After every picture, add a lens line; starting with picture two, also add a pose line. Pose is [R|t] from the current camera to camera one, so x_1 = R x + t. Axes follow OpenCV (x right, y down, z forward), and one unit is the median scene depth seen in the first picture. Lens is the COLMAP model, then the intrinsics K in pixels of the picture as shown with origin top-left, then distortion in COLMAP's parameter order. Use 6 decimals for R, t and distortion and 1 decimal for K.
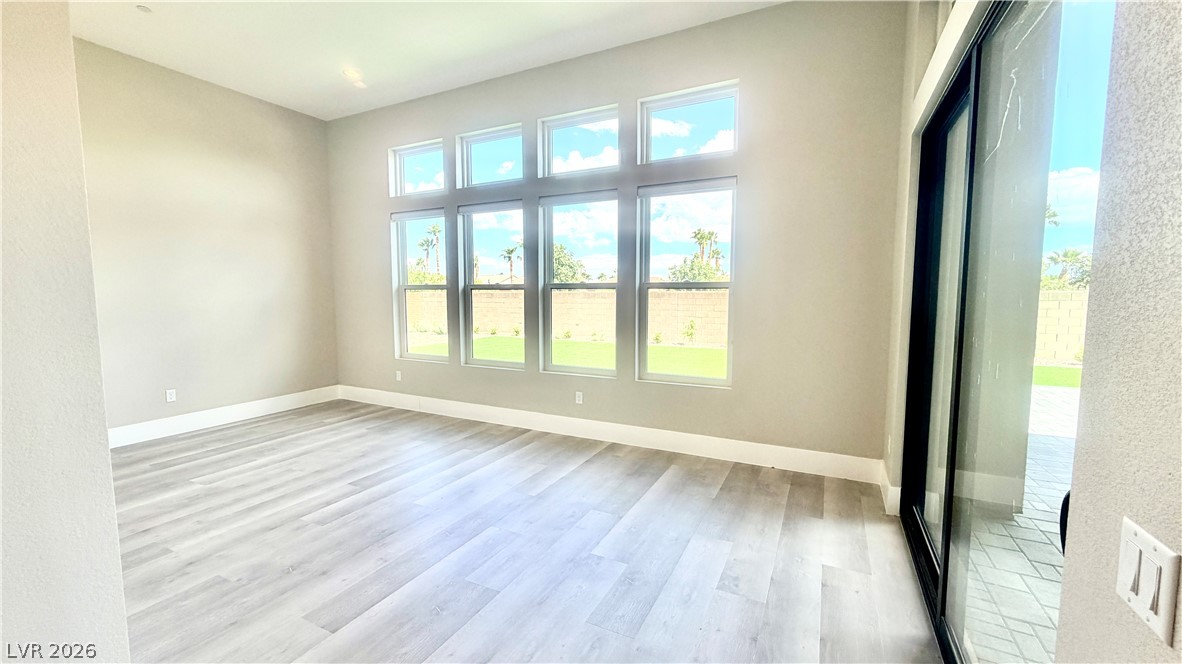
lens RADIAL K [[471.8, 0, 587.7], [0, 471.8, 337.1], [0, 0, 1]] dist [-0.001547, -0.000159]
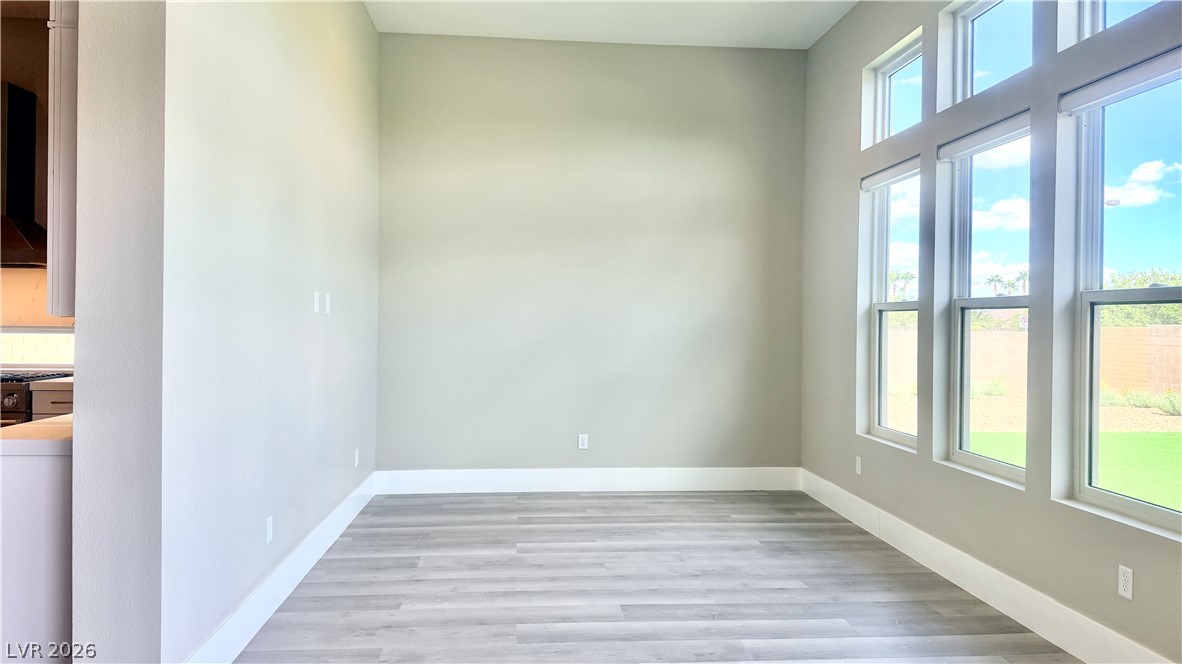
lens RADIAL K [[829.5, 0, 596.2], [0, 829.5, 331.7], [0, 0, 1]] dist [0.034007, -0.033314]
pose [[0.545969, 0.019060, -0.837588, 0.328573], [-0.094876, 0.994717, -0.039208, -0.008380], [0.832416, 0.100873, 0.544893, 0.253953]]
